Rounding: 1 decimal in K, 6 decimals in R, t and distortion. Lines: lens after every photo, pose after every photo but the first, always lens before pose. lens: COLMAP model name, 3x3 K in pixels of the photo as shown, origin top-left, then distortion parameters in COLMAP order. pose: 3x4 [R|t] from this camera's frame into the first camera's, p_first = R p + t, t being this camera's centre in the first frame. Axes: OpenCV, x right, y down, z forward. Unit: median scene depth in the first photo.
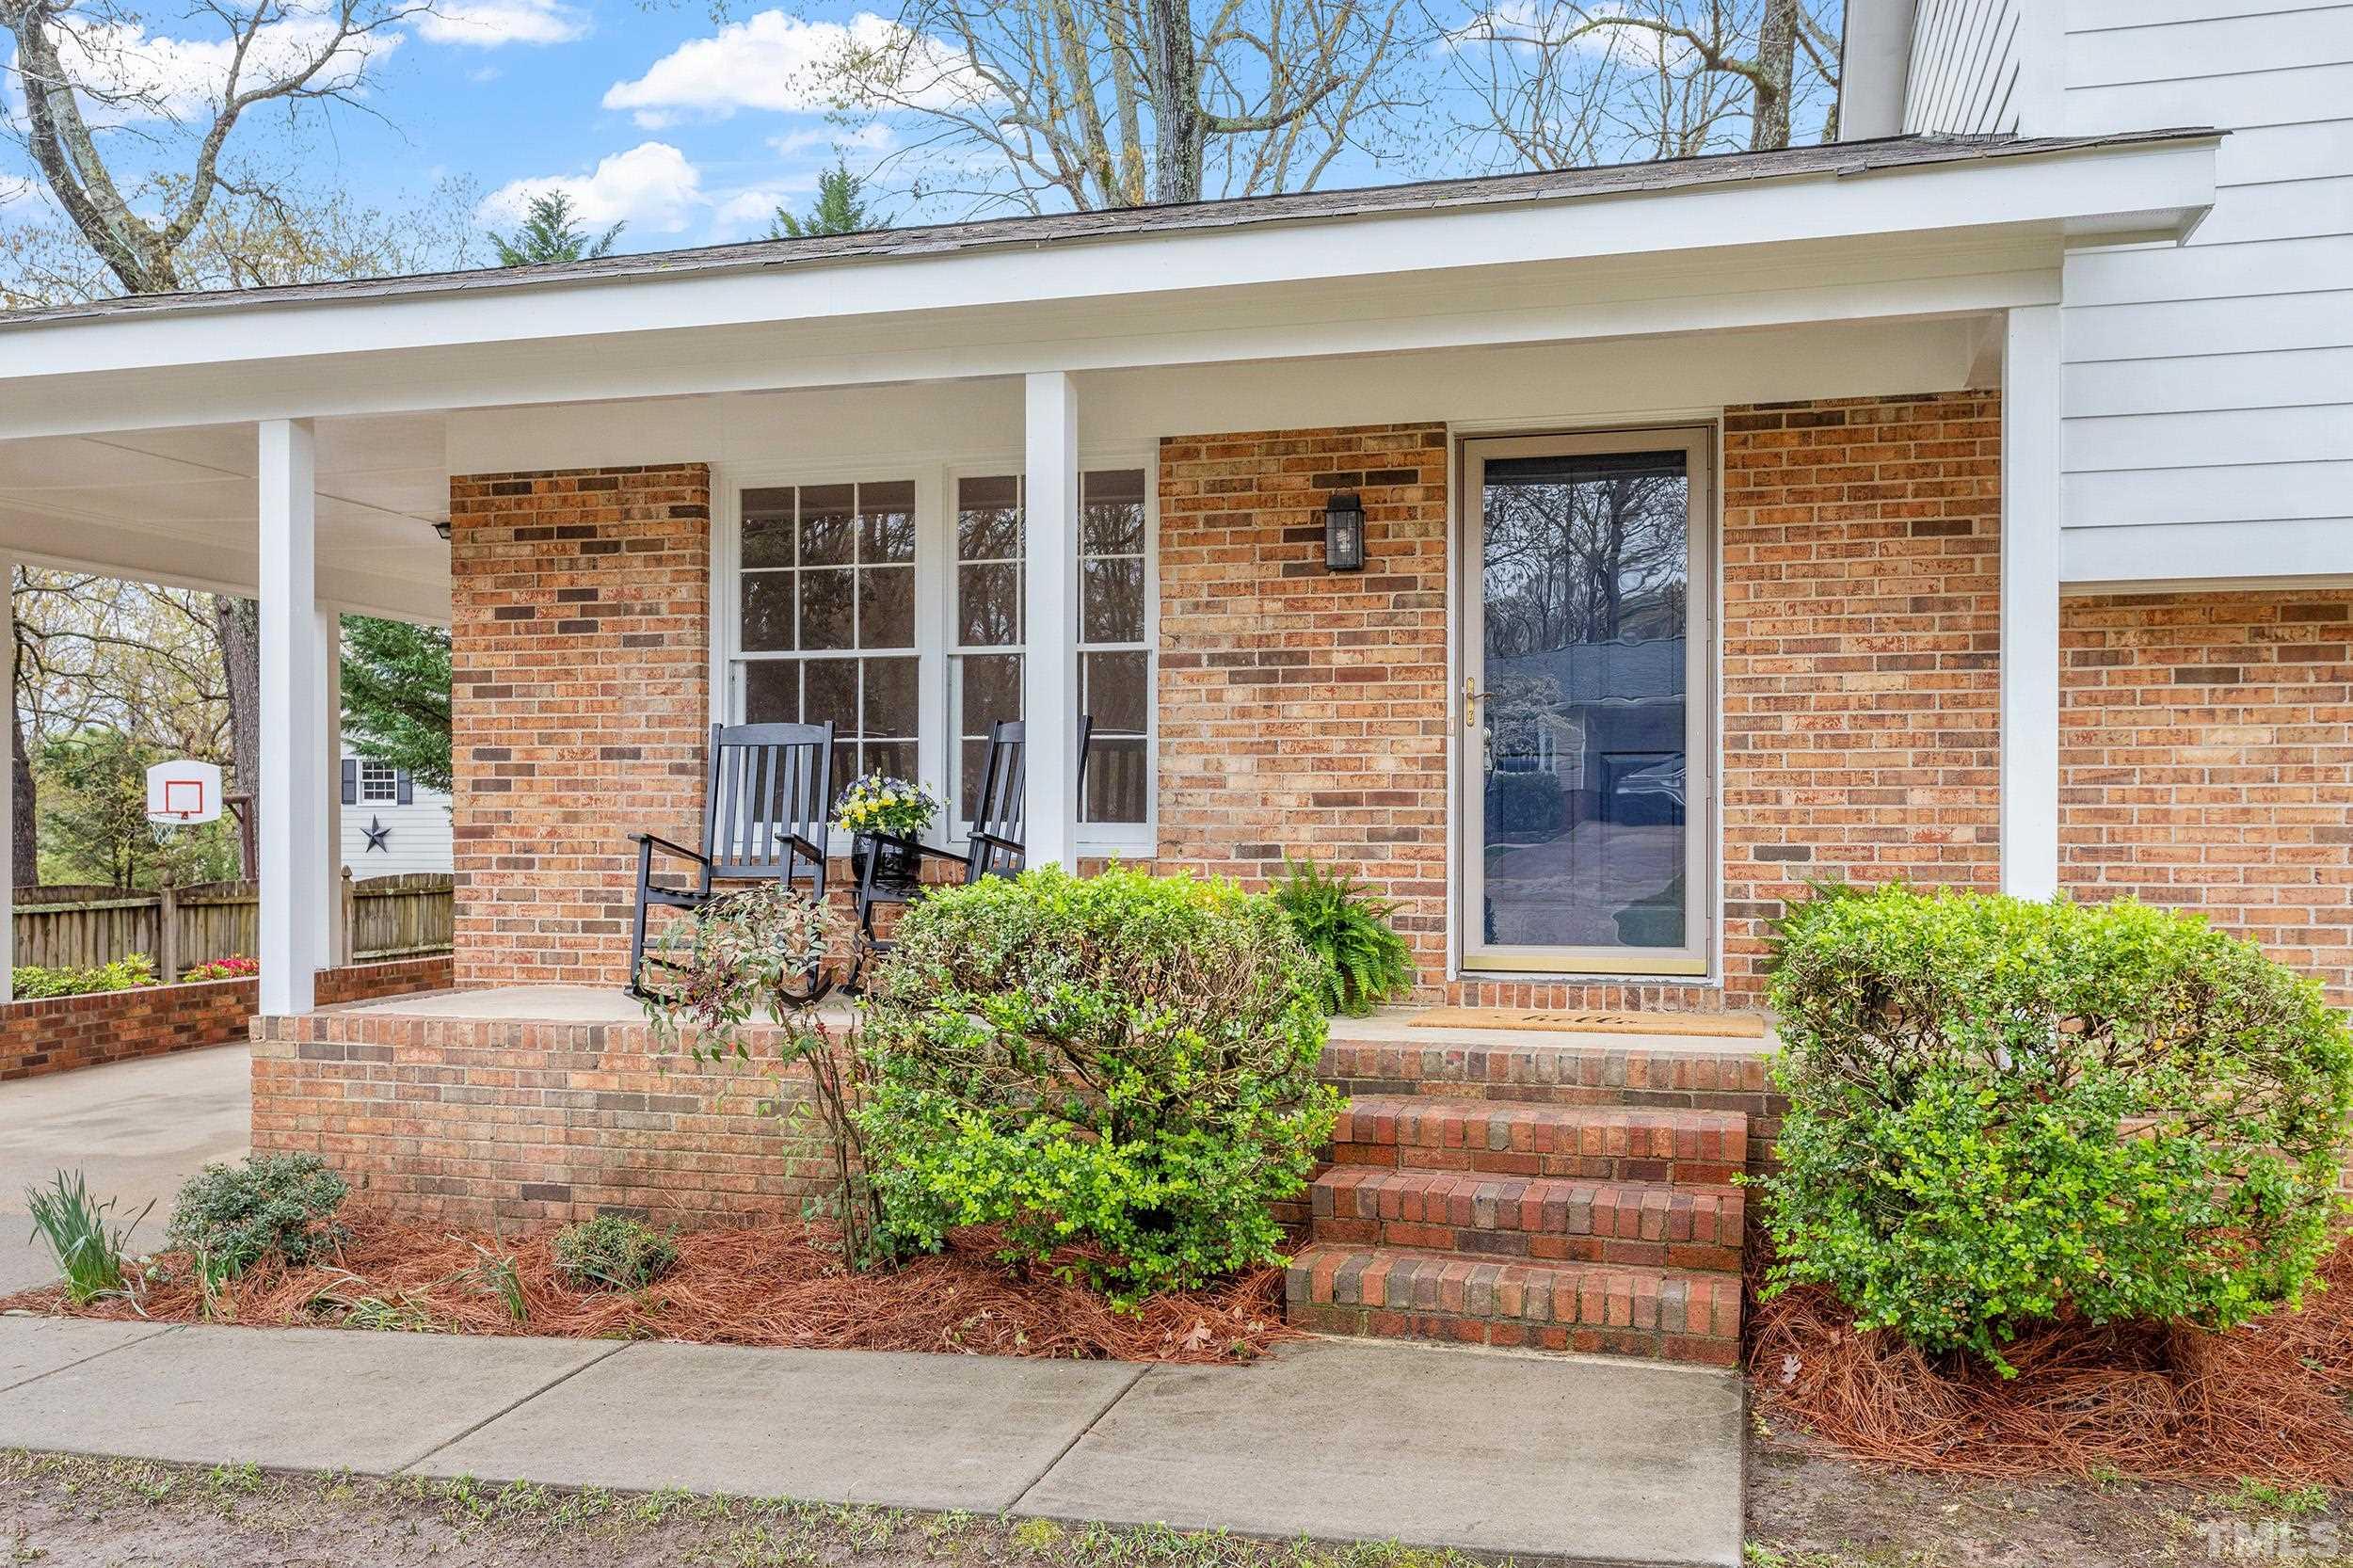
lens RADIAL K [[1967.7, 0, 1176.4], [0, 1967.7, 816.7], [0, 0, 1]] dist [0.024823, 0.000146]
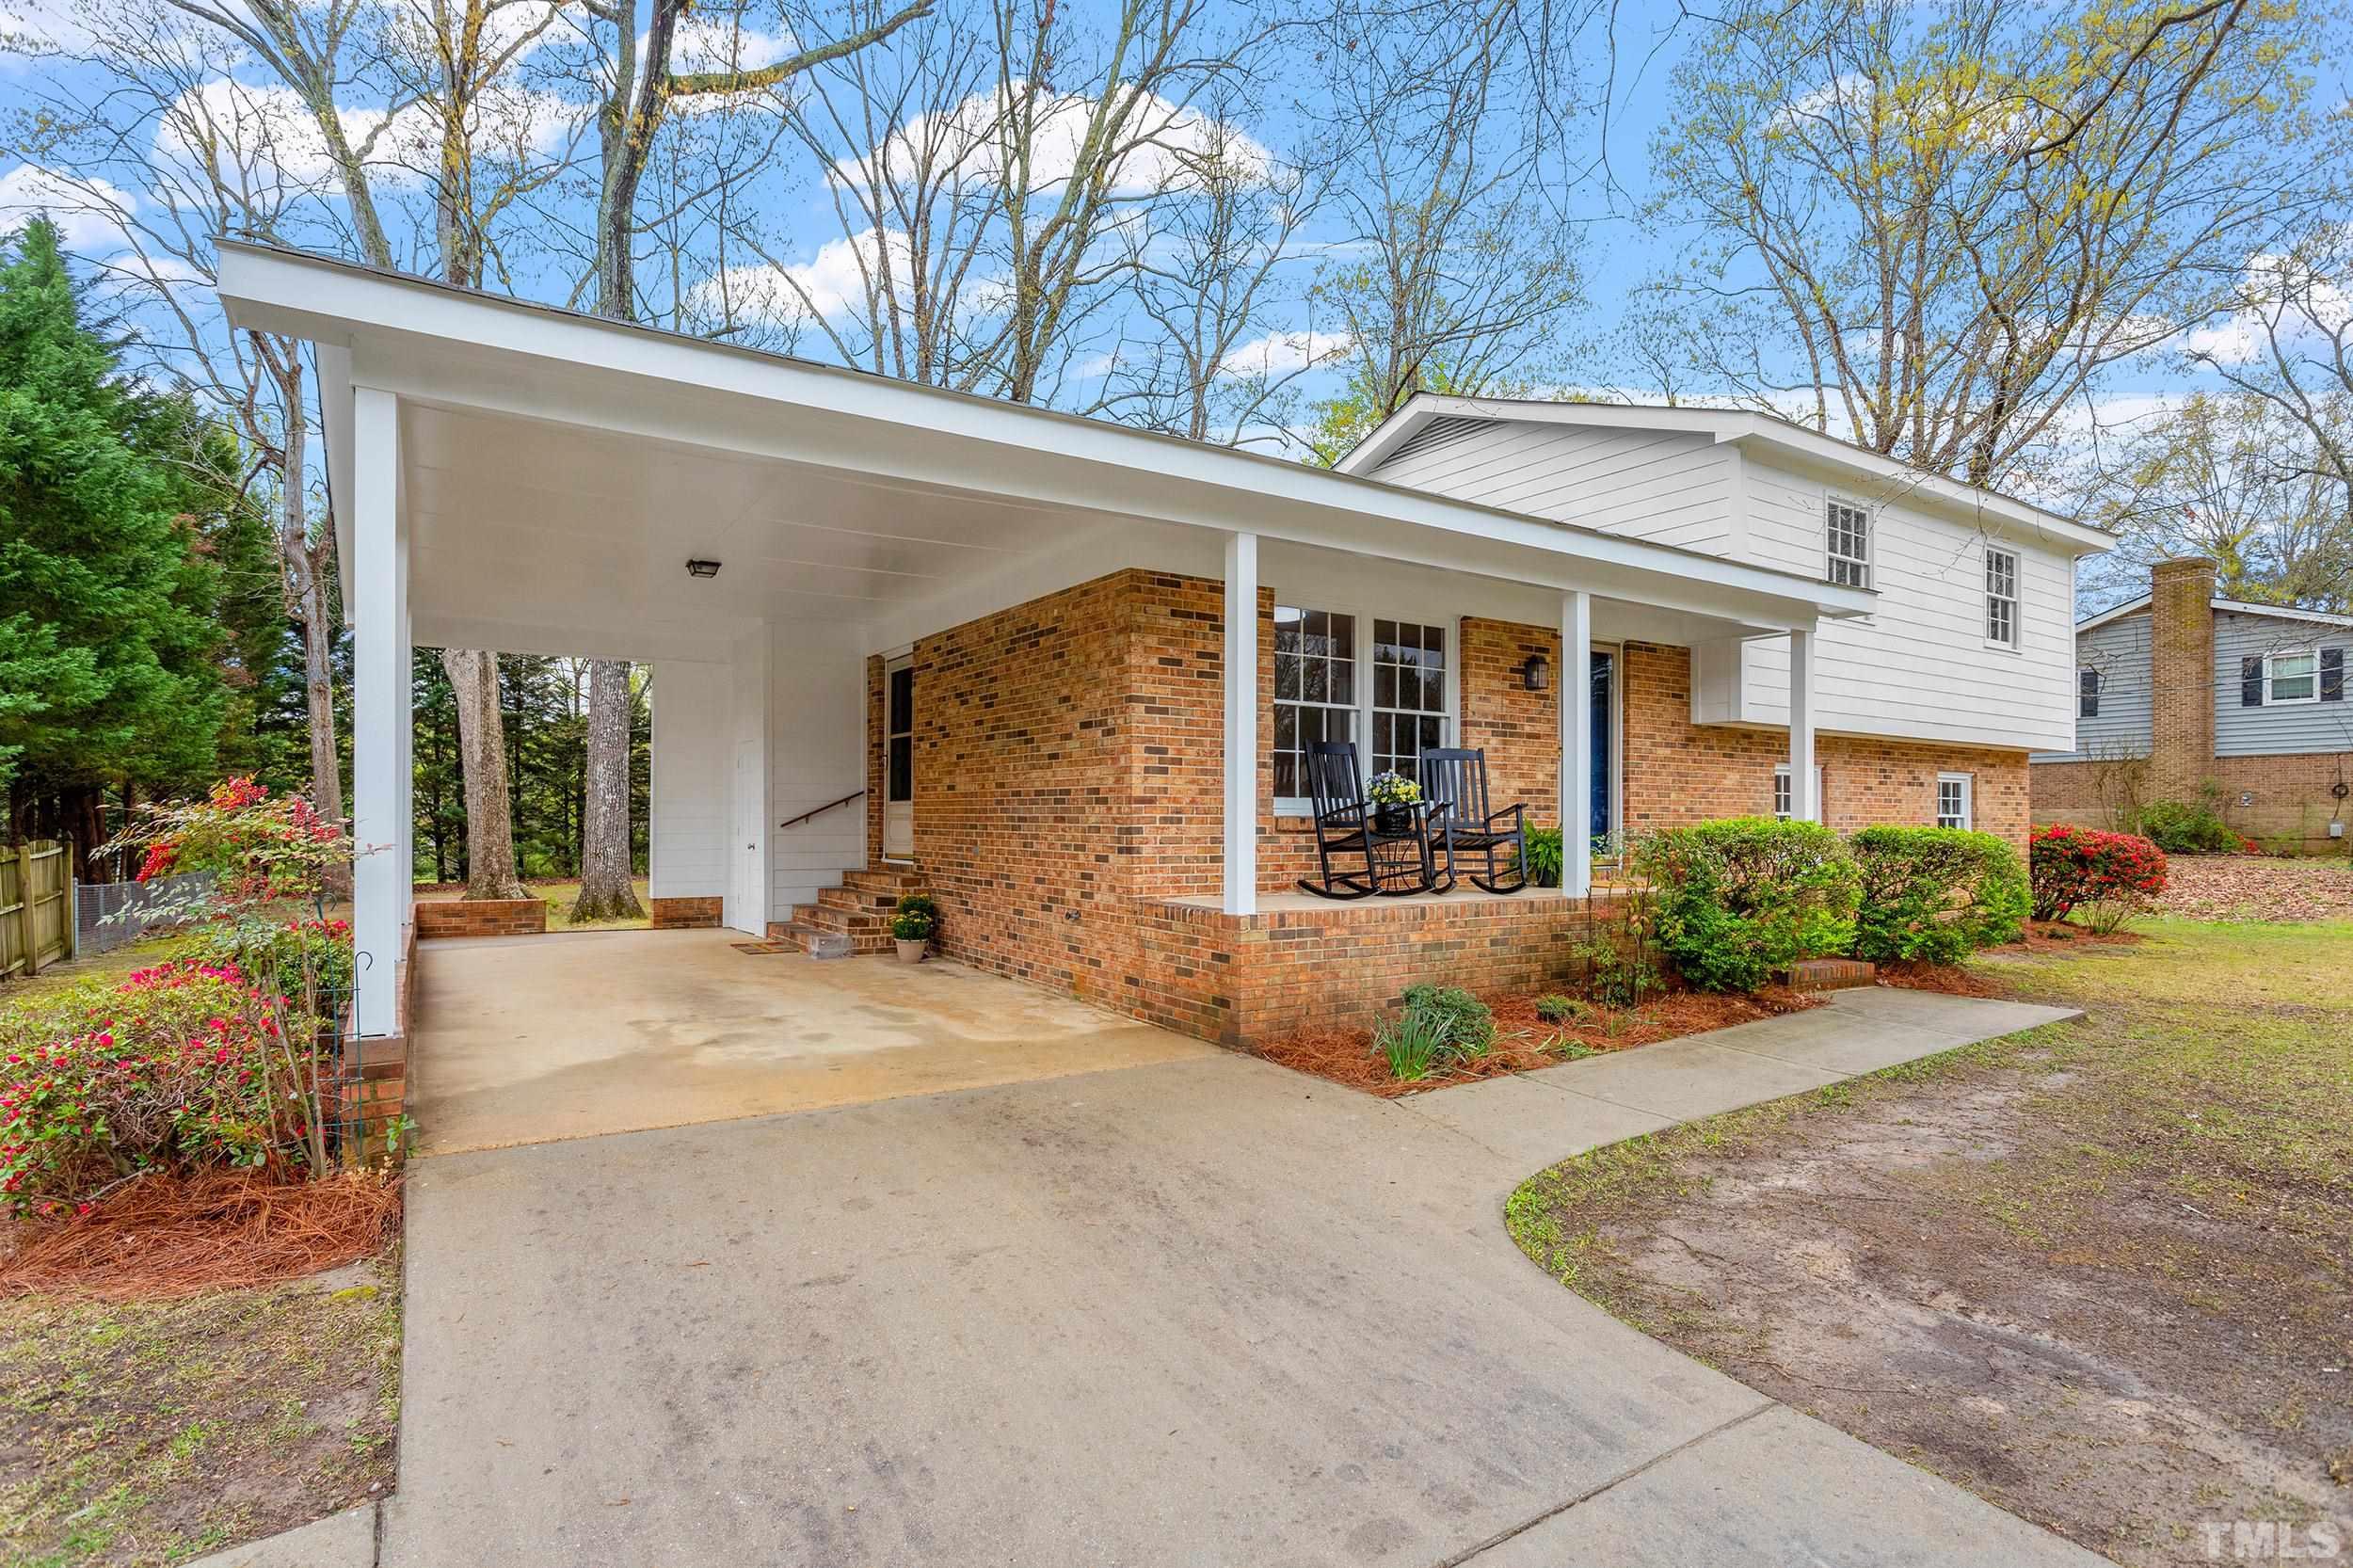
lens RADIAL K [[1183.9, 0, 1186.9], [0, 1183.9, 795.7], [0, 0, 1]] dist [0.000753, 0.000755]
pose [[0.648439, 0.019848, 0.761008, -1.161944], [-0.008651, 0.999788, -0.018704, 0.023939], [-0.761217, 0.005545, 0.648473, 0.417632]]
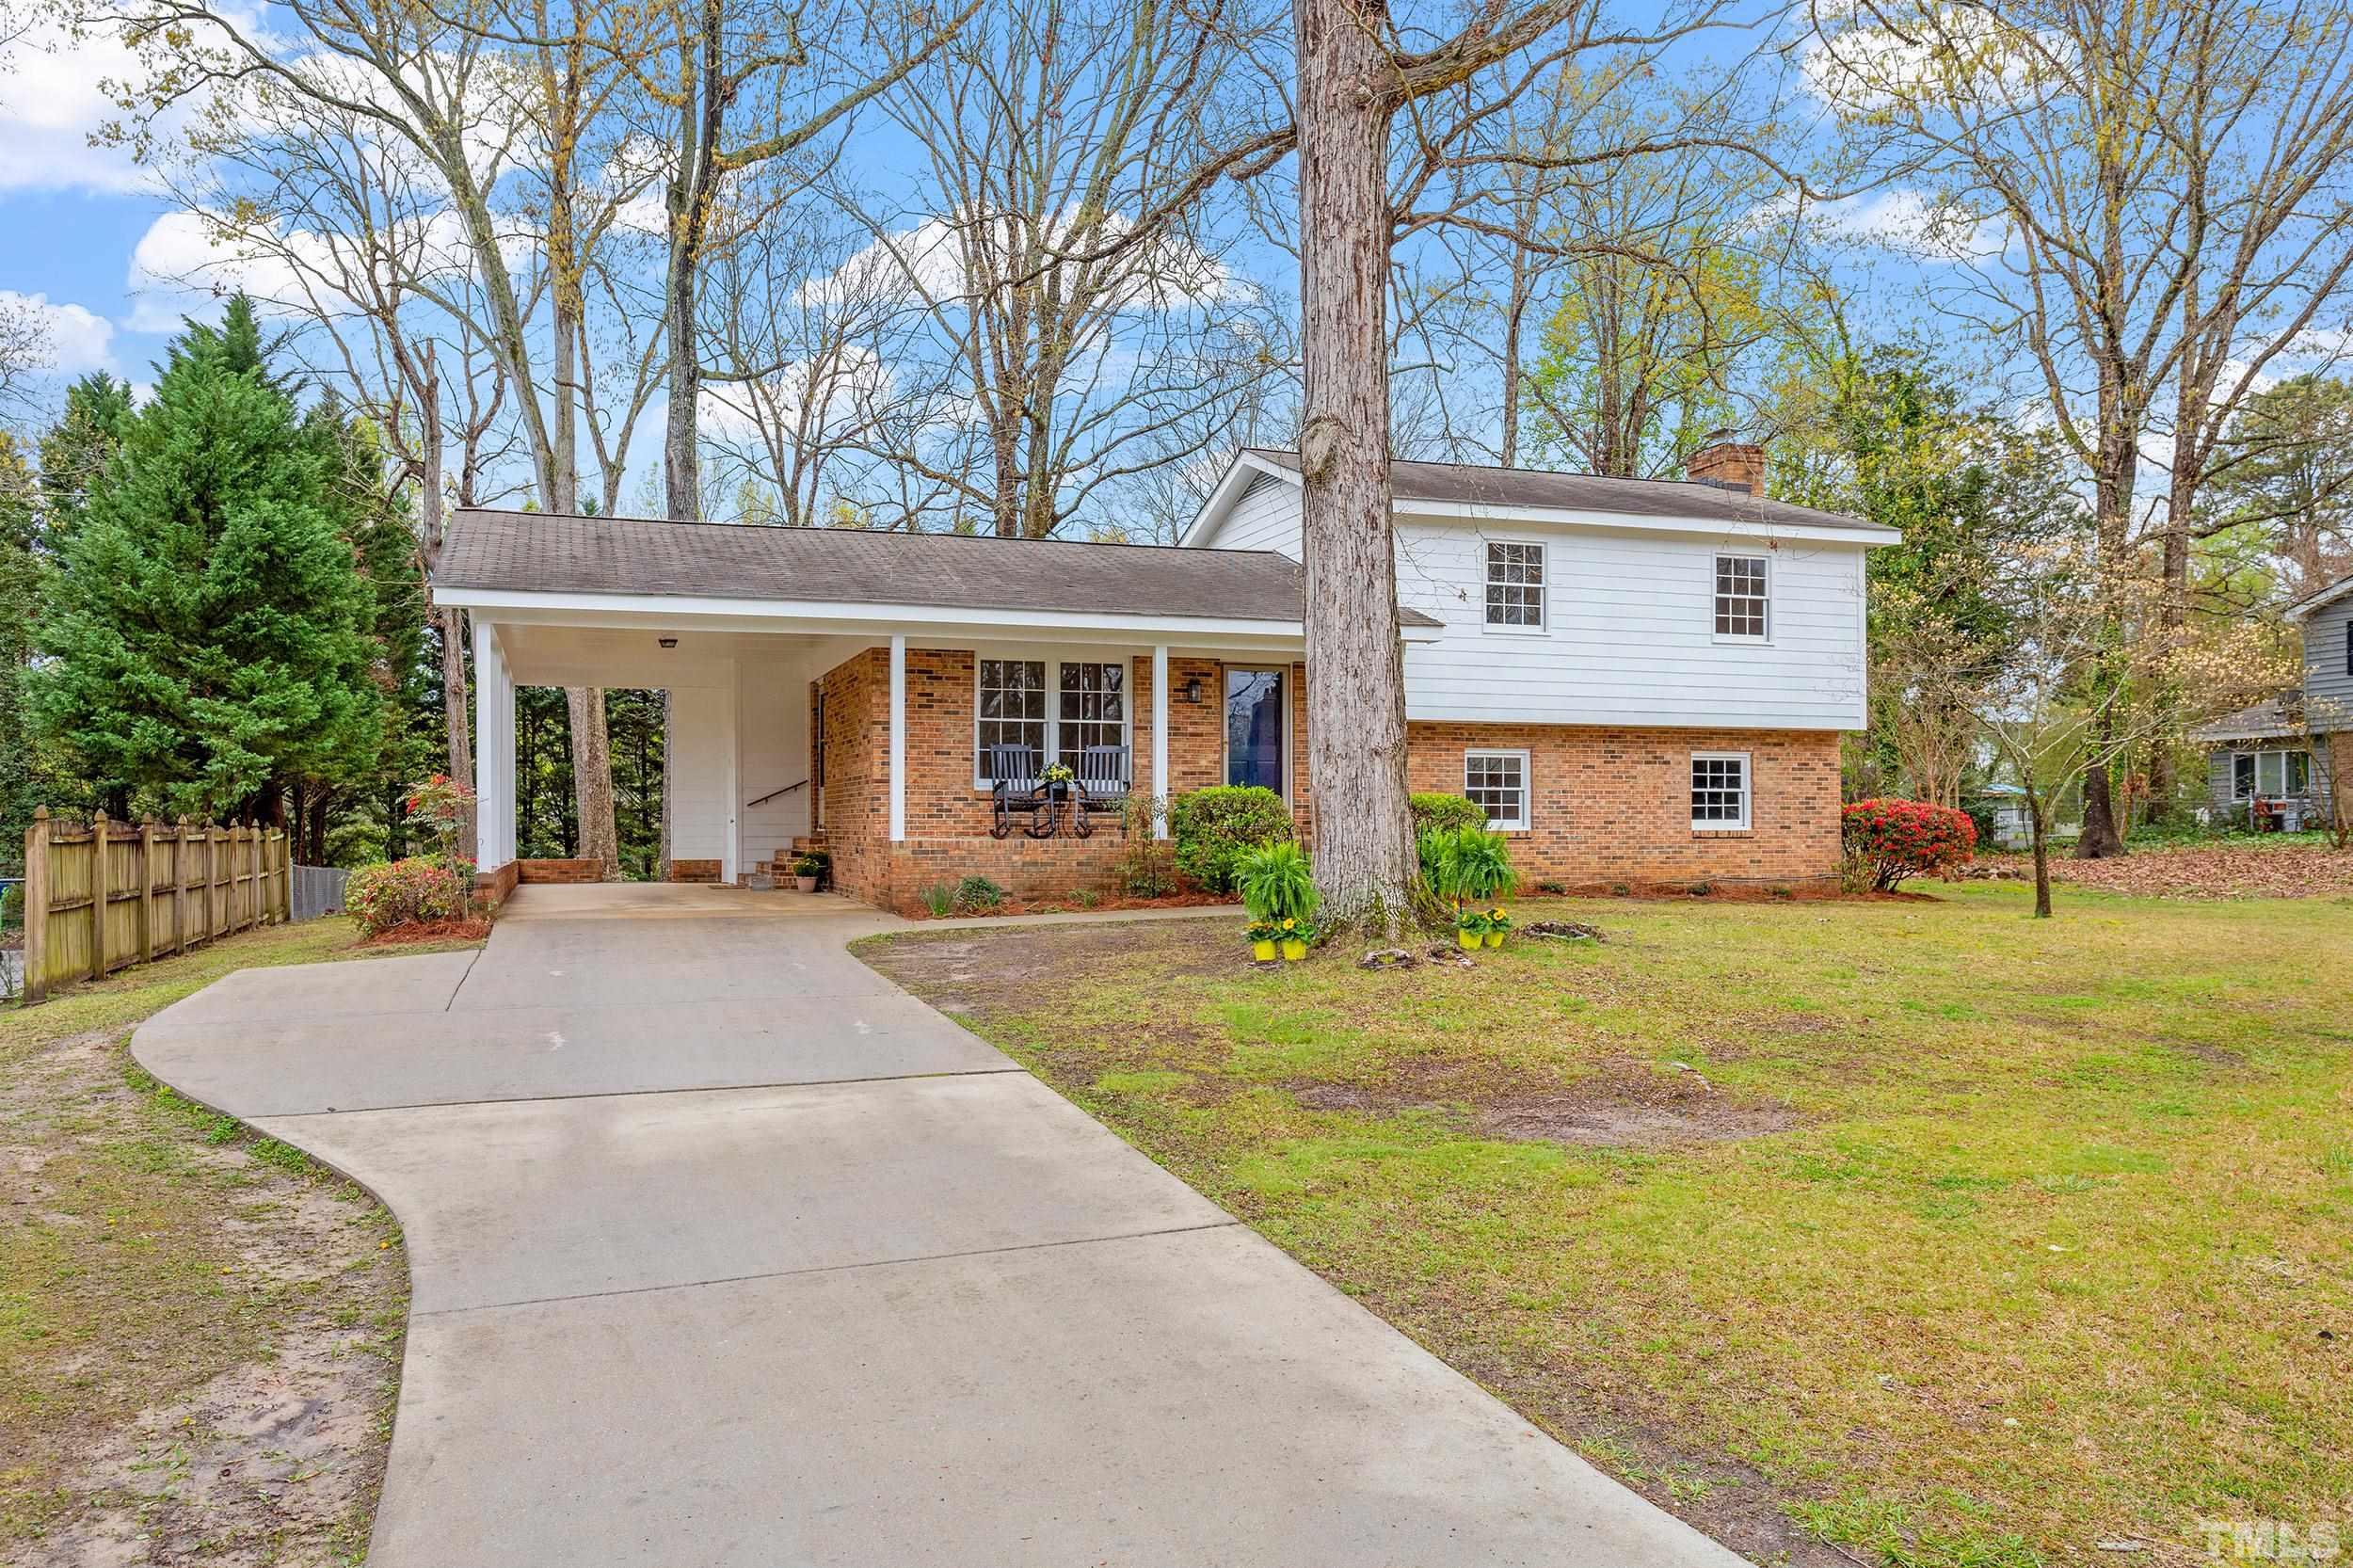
lens RADIAL K [[1766.4, 0, 1176.5], [0, 1766.4, 784.0], [0, 0, 1]] dist [0.006256, 0.001643]
pose [[0.812967, 0.014247, 0.582136, -1.586837], [-0.001343, 0.999744, -0.022592, 0.072908], [-0.582309, 0.017585, 0.812778, -1.310048]]
